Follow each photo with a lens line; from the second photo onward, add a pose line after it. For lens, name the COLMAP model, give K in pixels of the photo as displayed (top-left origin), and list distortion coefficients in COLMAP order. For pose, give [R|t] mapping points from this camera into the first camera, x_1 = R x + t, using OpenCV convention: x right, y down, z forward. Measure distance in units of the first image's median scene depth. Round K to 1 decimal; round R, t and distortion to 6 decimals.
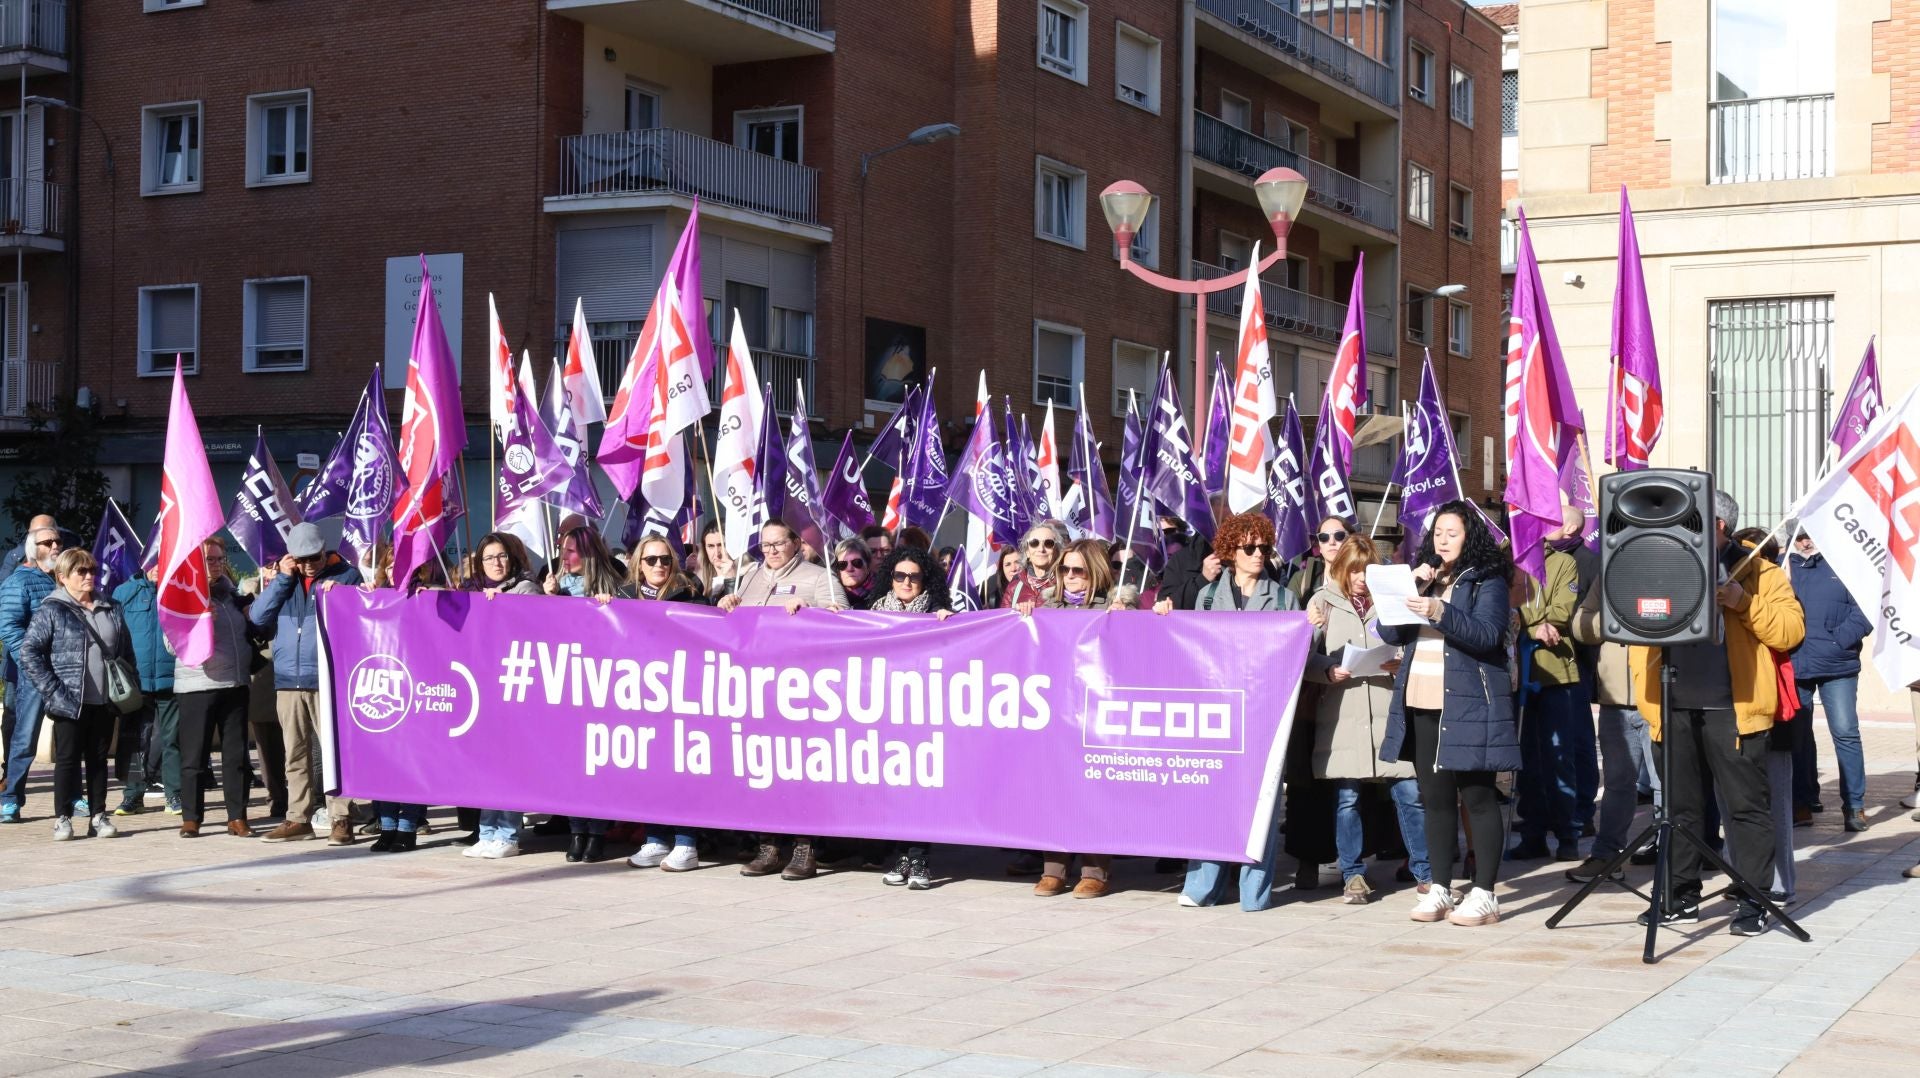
lens RADIAL K [[2443.4, 0, 996.3], [0, 2443.4, 587.7], [0, 0, 1]] dist [-0.001287, 0.000000]
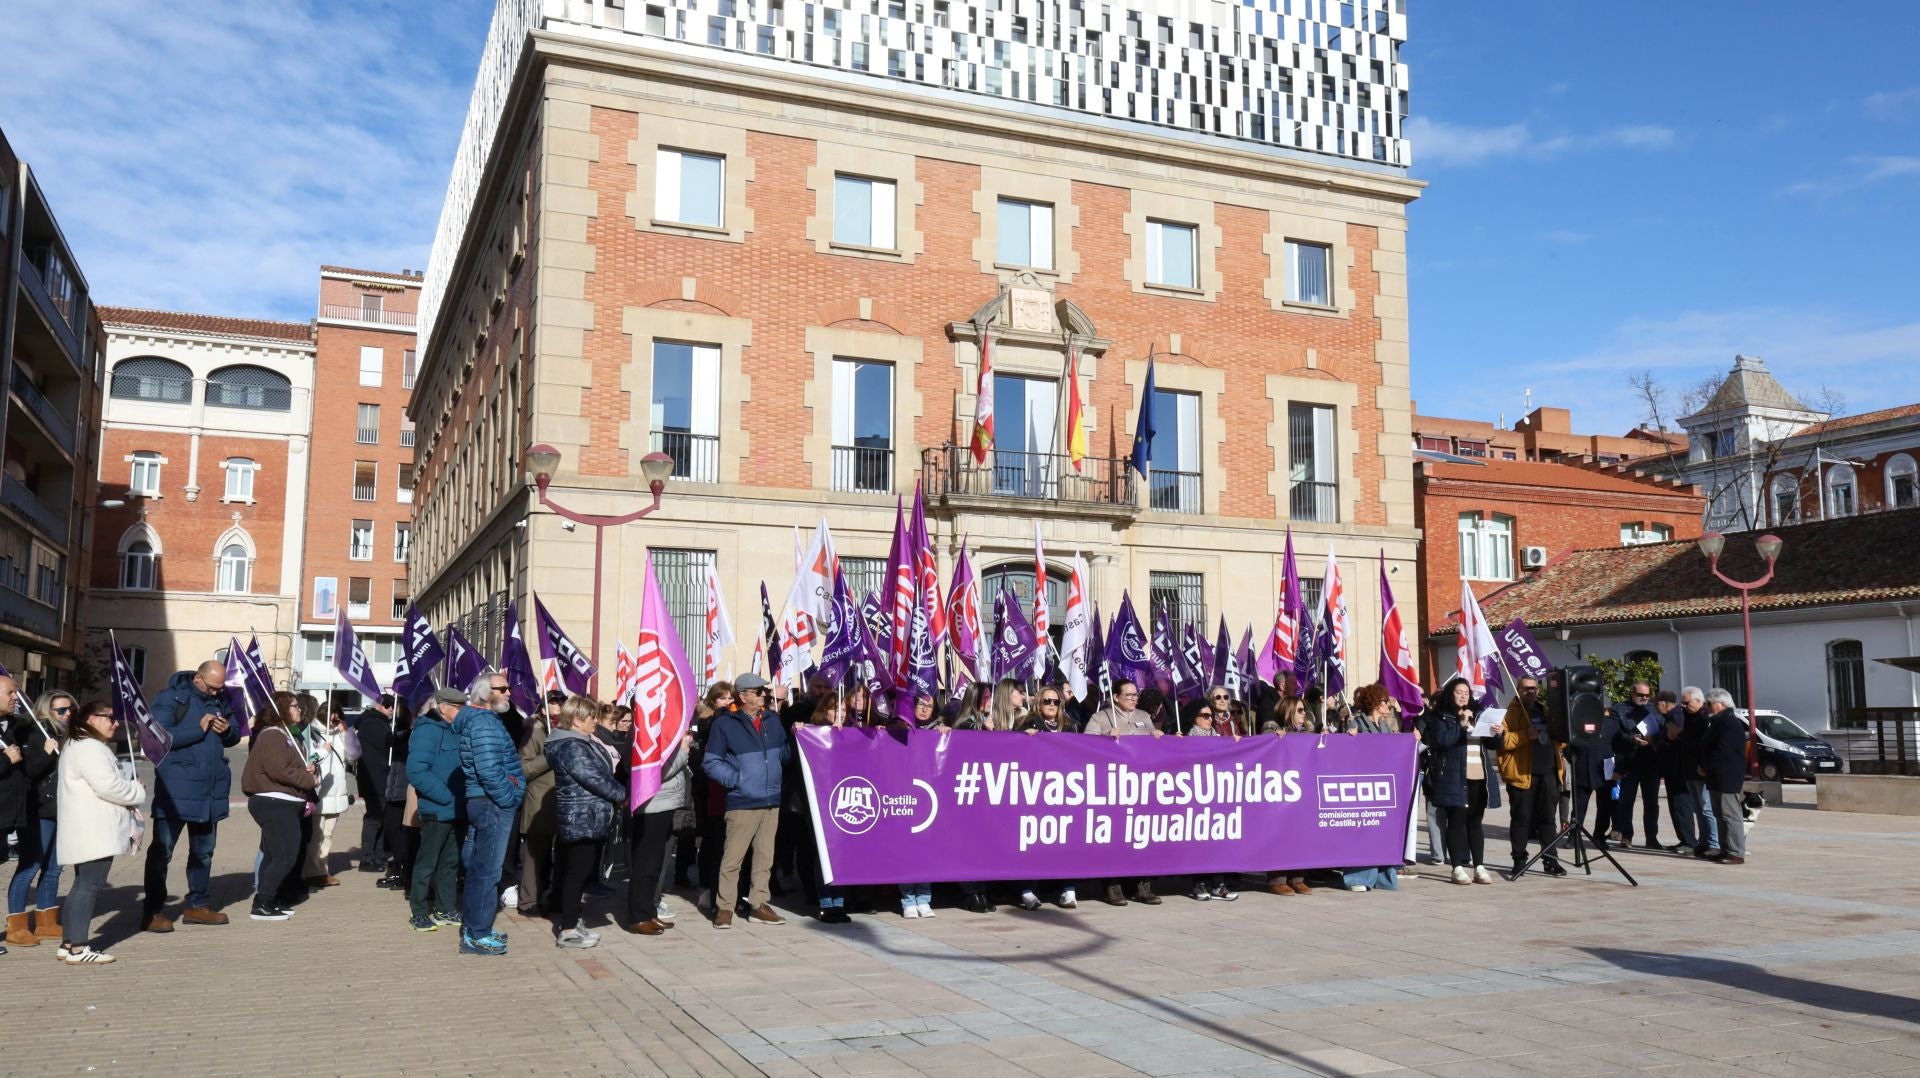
lens RADIAL K [[1519.1, 0, 963.7], [0, 1519.1, 547.5], [0, 0, 1]] dist [0.006963, -0.024815]
pose [[0.623219, 0.080704, 0.777872, -0.909923], [0.006296, 0.994111, -0.108184, -0.007323], [-0.782022, 0.072320, 0.619040, 0.432958]]
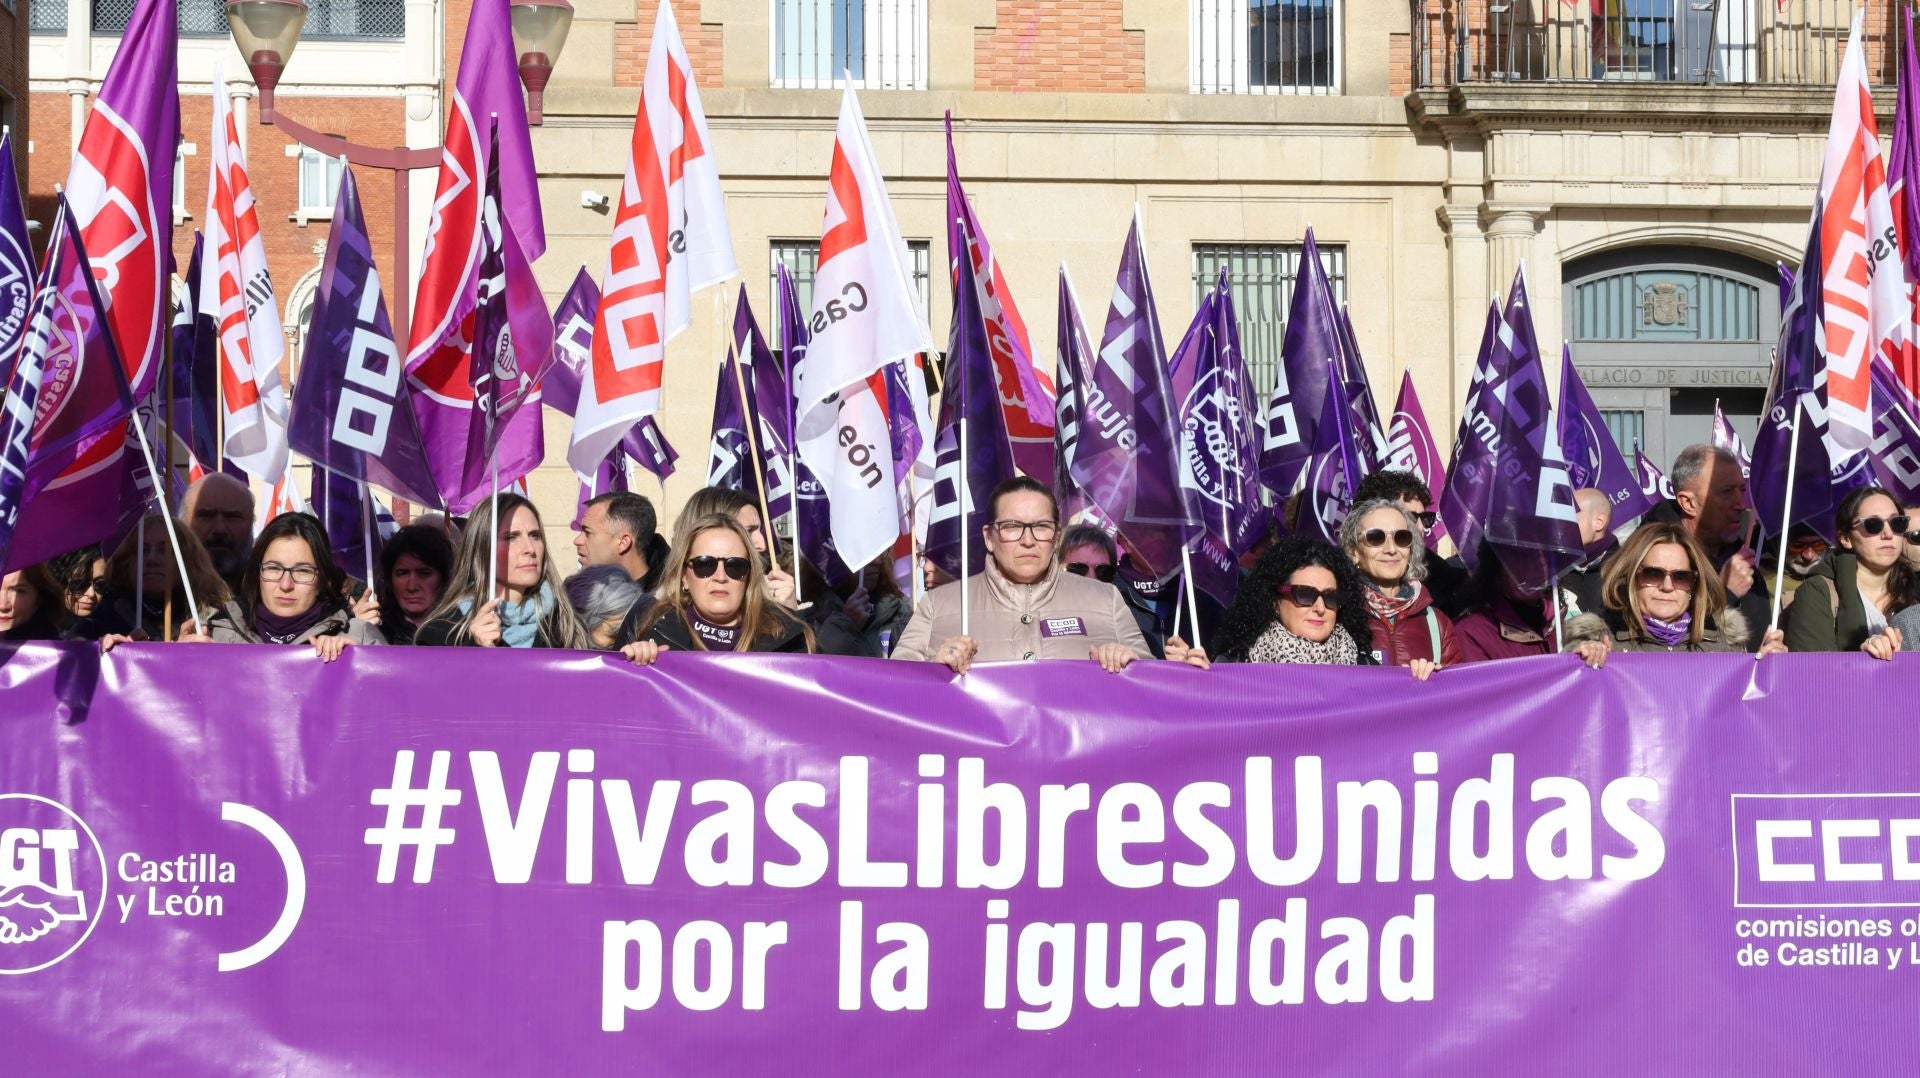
lens RADIAL K [[2998.6, 0, 957.6], [0, 2998.6, 540.4], [0, 0, 1]] dist [0.036268, 0.000000]
pose [[0.828586, 0.002672, 0.559856, -0.425078], [0.014065, 0.999574, -0.025586, -0.001423], [-0.559686, 0.029075, 0.828195, 0.478331]]
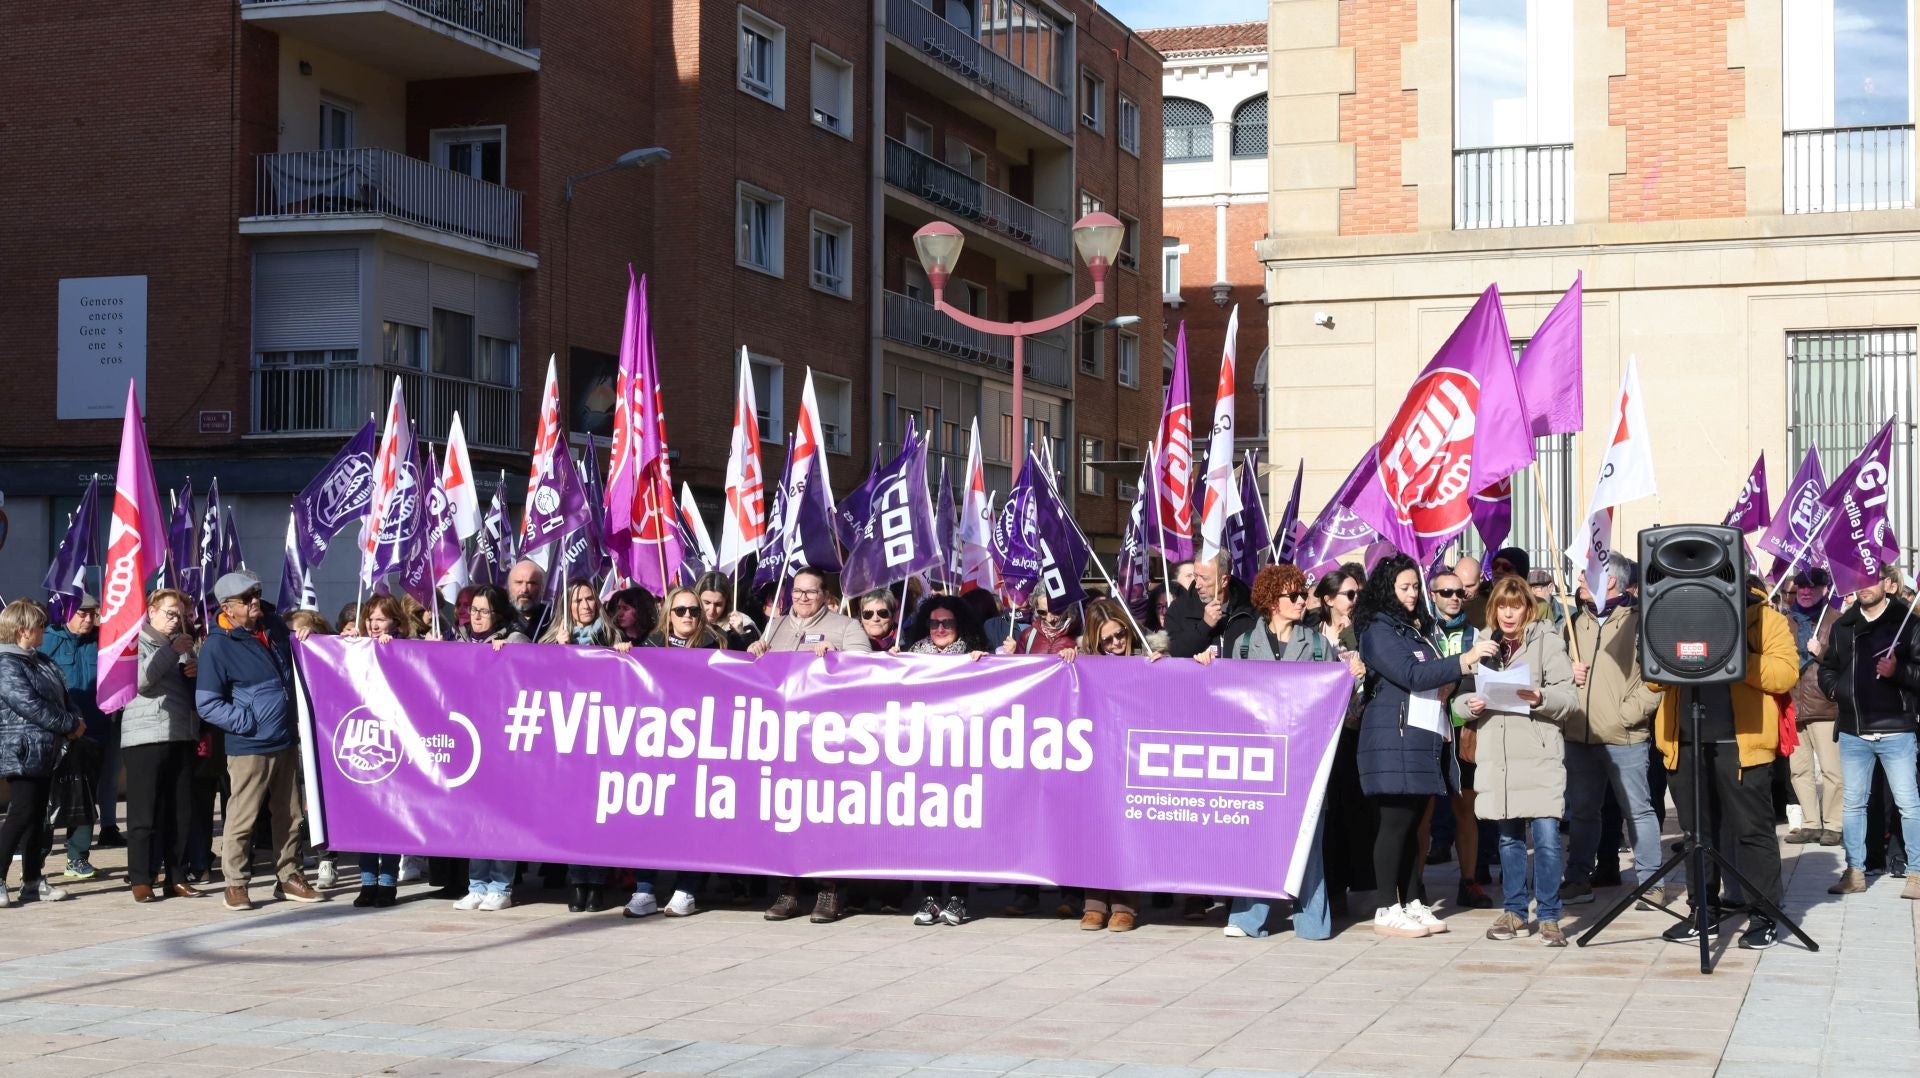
lens RADIAL K [[2596.8, 0, 963.8], [0, 2596.8, 526.3], [0, 0, 1]] dist [0.009469, 0.000000]
pose [[0.988295, -0.000207, 0.152557, -0.180369], [0.005969, 0.999286, -0.037311, -0.004667], [-0.152440, 0.037785, 0.987590, -0.083622]]
